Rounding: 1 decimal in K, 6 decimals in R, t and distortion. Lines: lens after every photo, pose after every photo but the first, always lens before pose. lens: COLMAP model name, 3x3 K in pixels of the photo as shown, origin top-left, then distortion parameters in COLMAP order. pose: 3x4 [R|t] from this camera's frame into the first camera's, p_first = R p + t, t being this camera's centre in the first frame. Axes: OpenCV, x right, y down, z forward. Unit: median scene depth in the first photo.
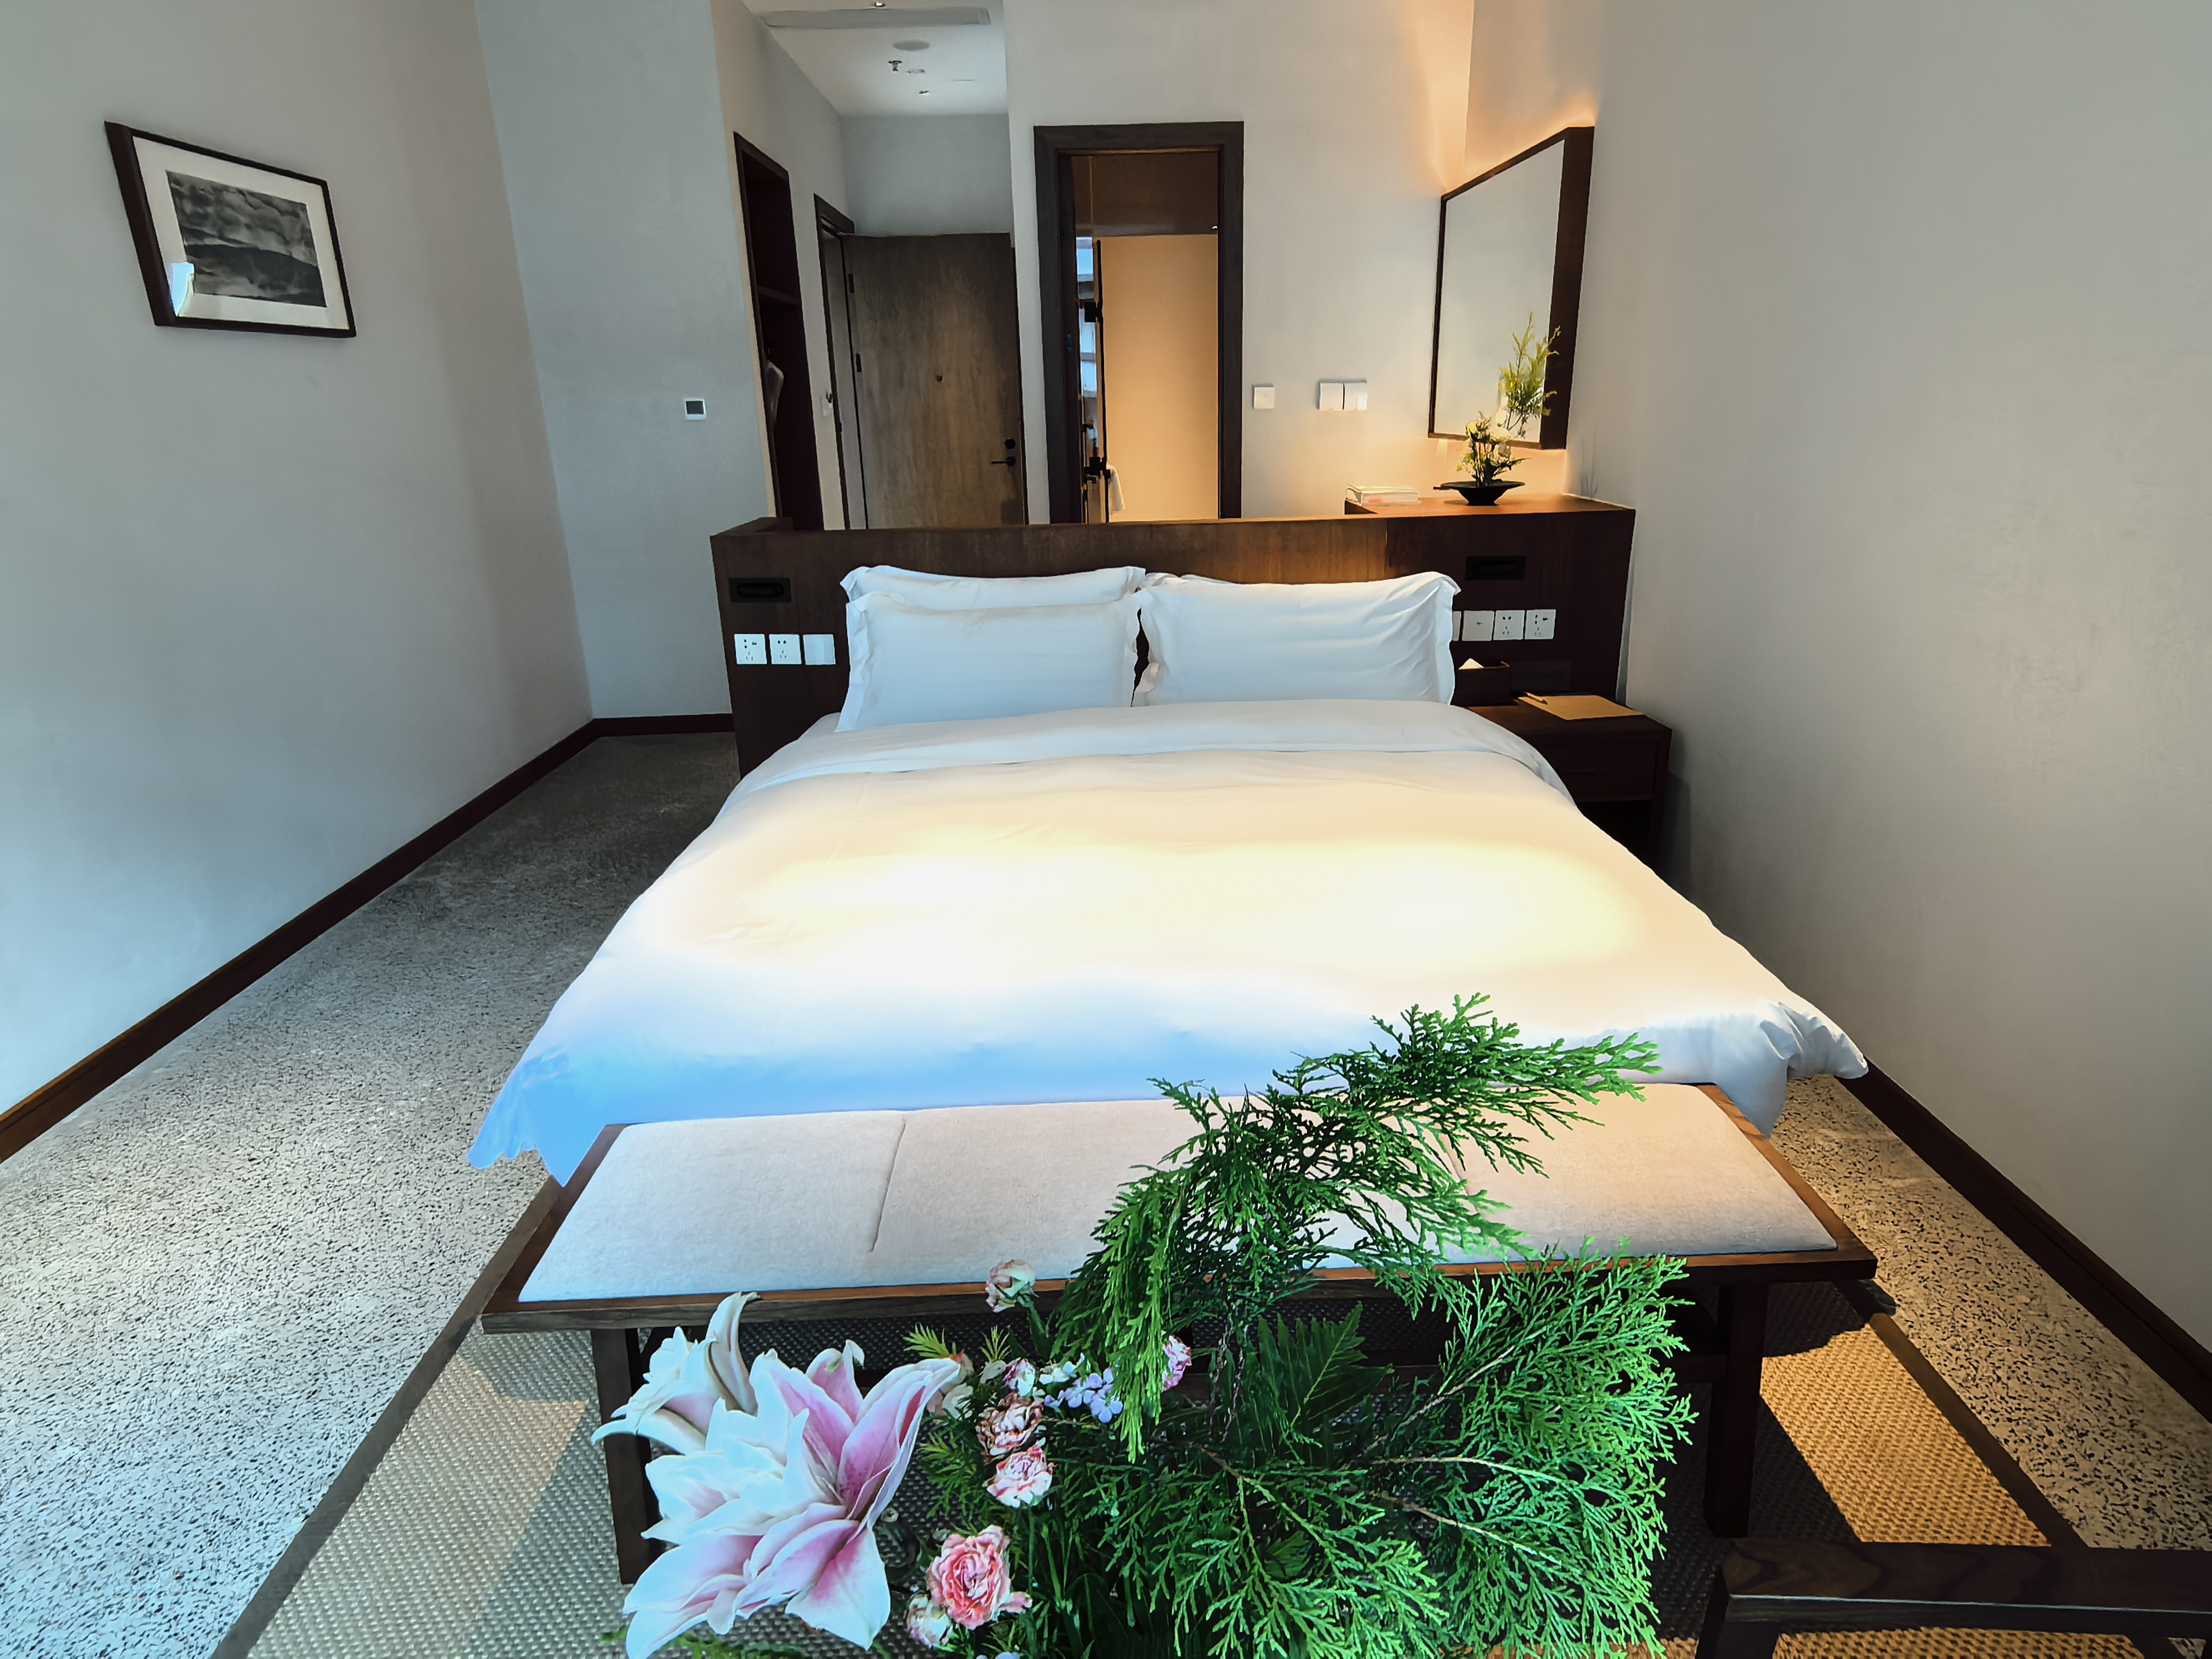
lens RADIAL K [[1296.4, 0, 1106.0], [0, 1296.4, 829.5], [0, 0, 1]] dist [0.005098, 0.000293]
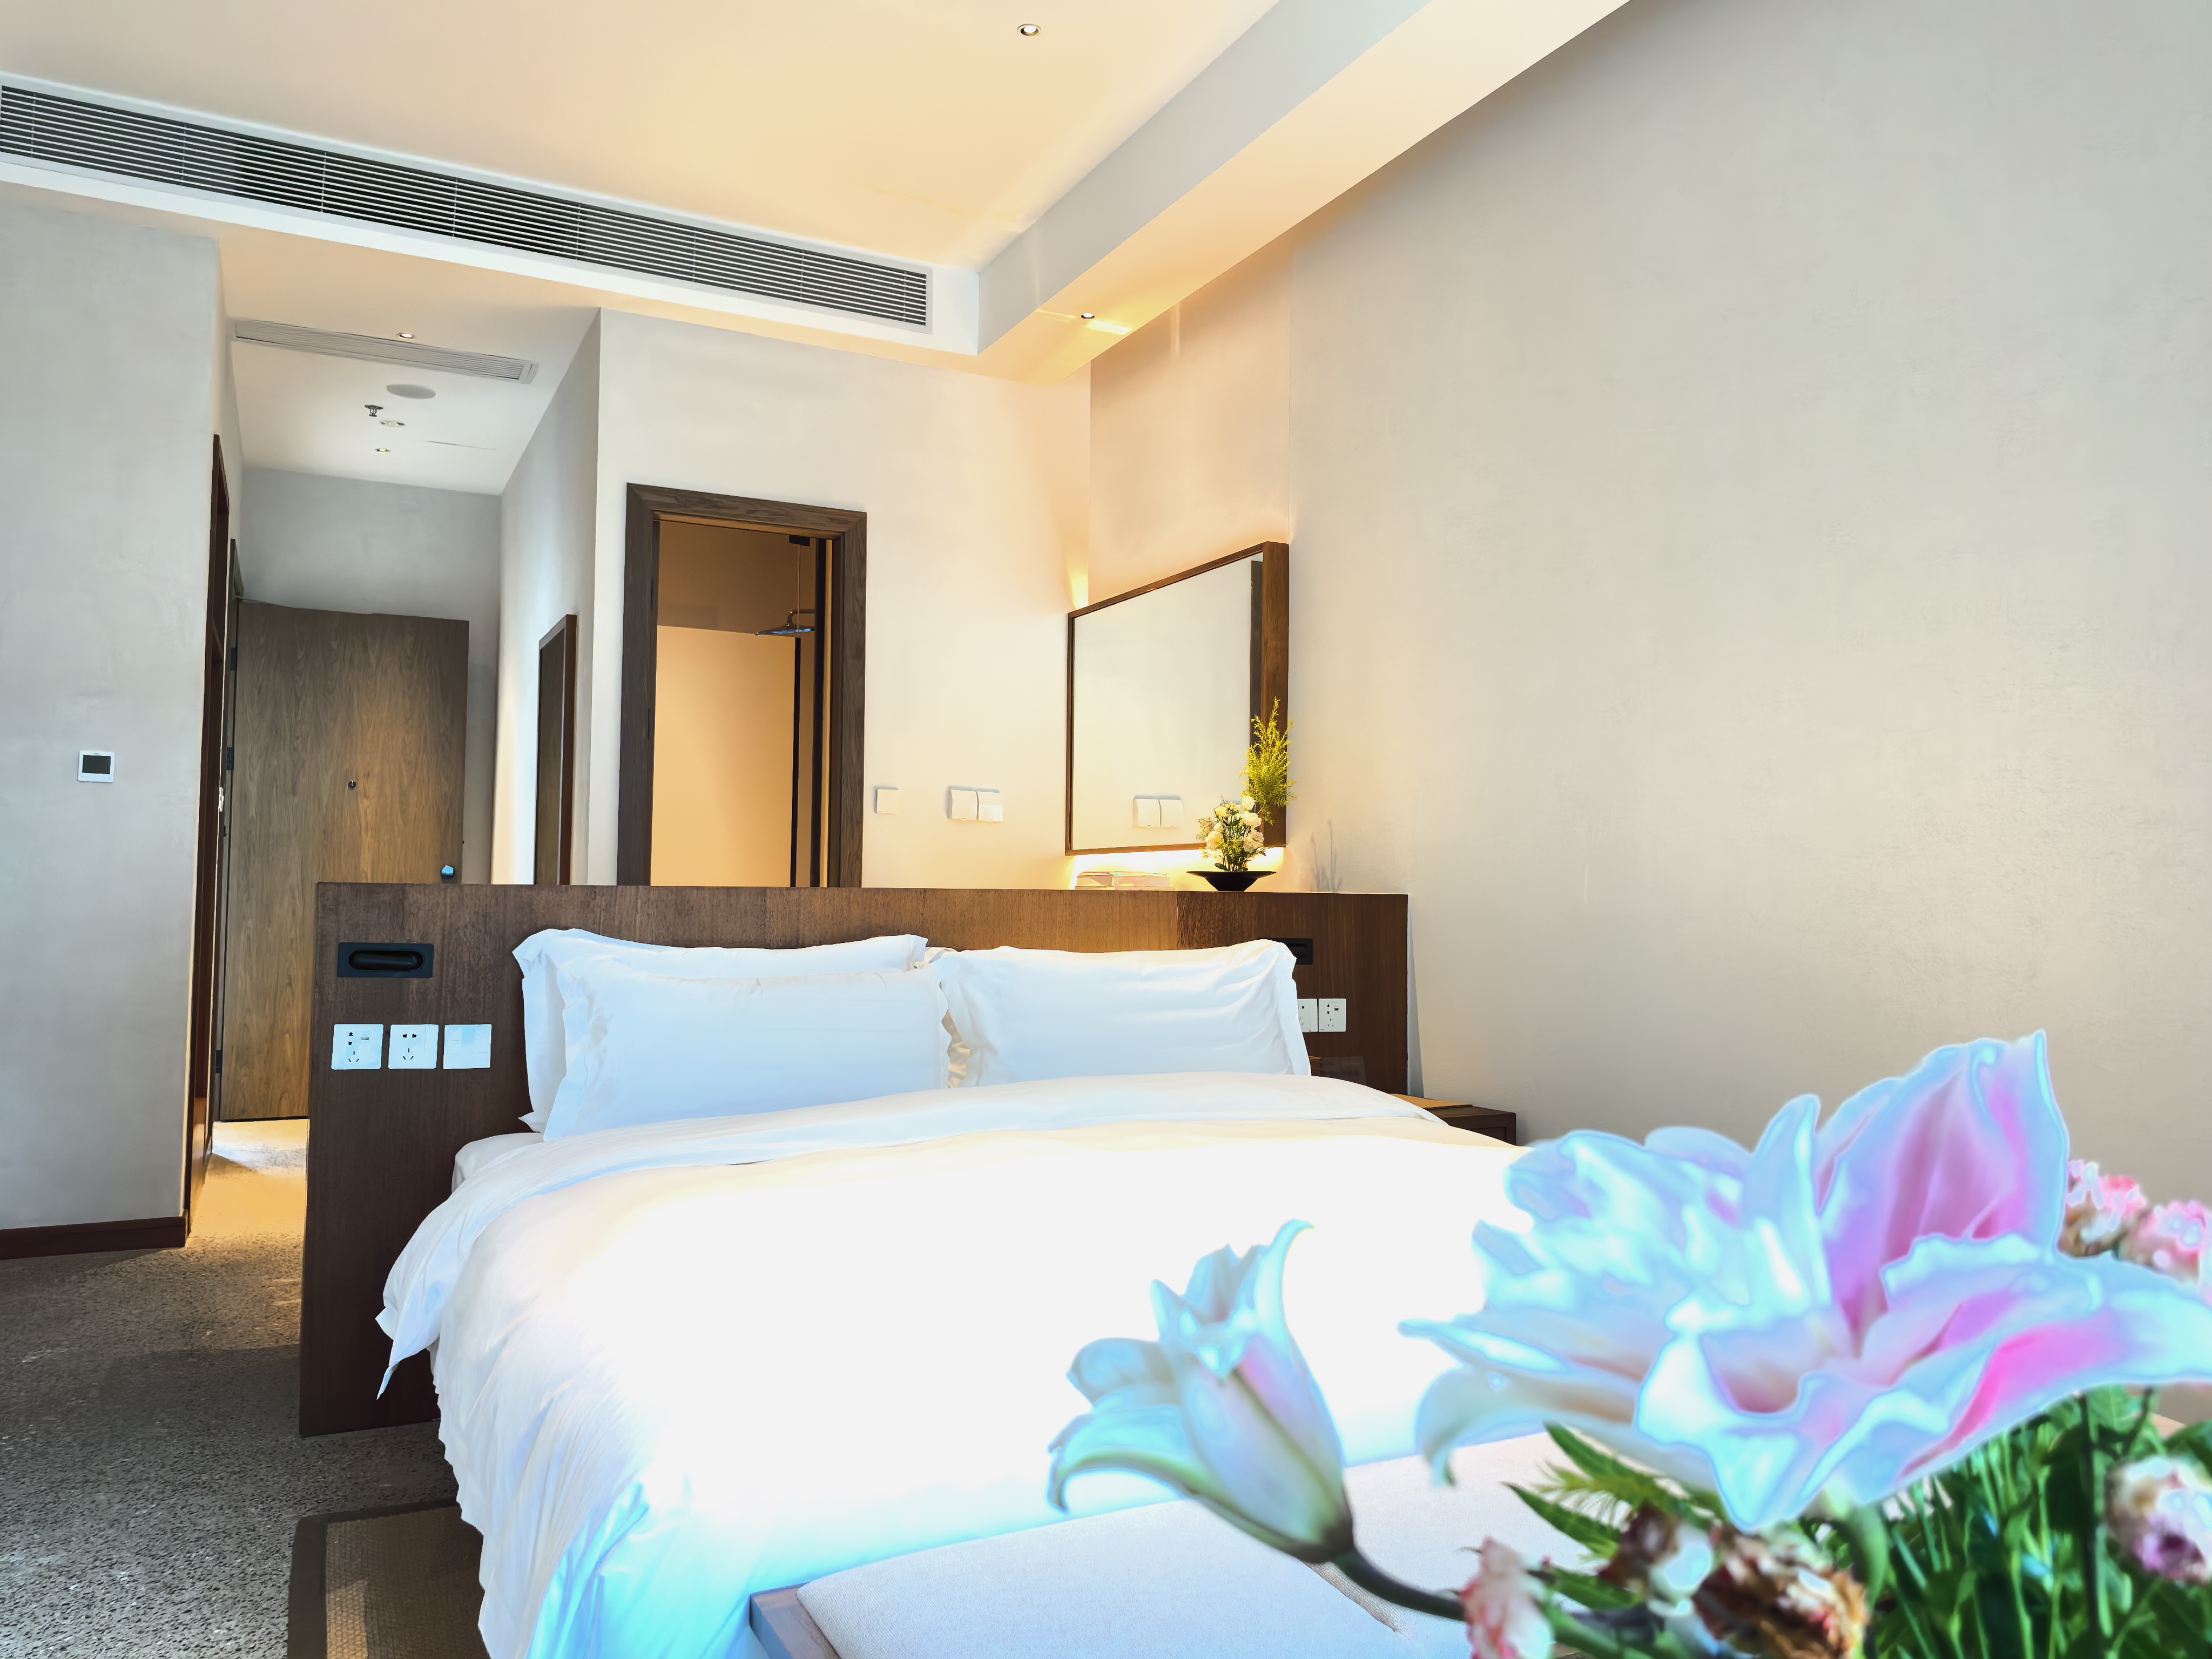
lens RADIAL K [[1615.3, 0, 1101.2], [0, 1615.3, 819.3], [0, 0, 1]] dist [0.090251, -0.106851]
pose [[0.903233, 0.057187, 0.425323, -0.289162], [0.103042, 0.933189, -0.344297, 0.084420], [-0.416596, 0.354806, 0.836995, 0.073545]]
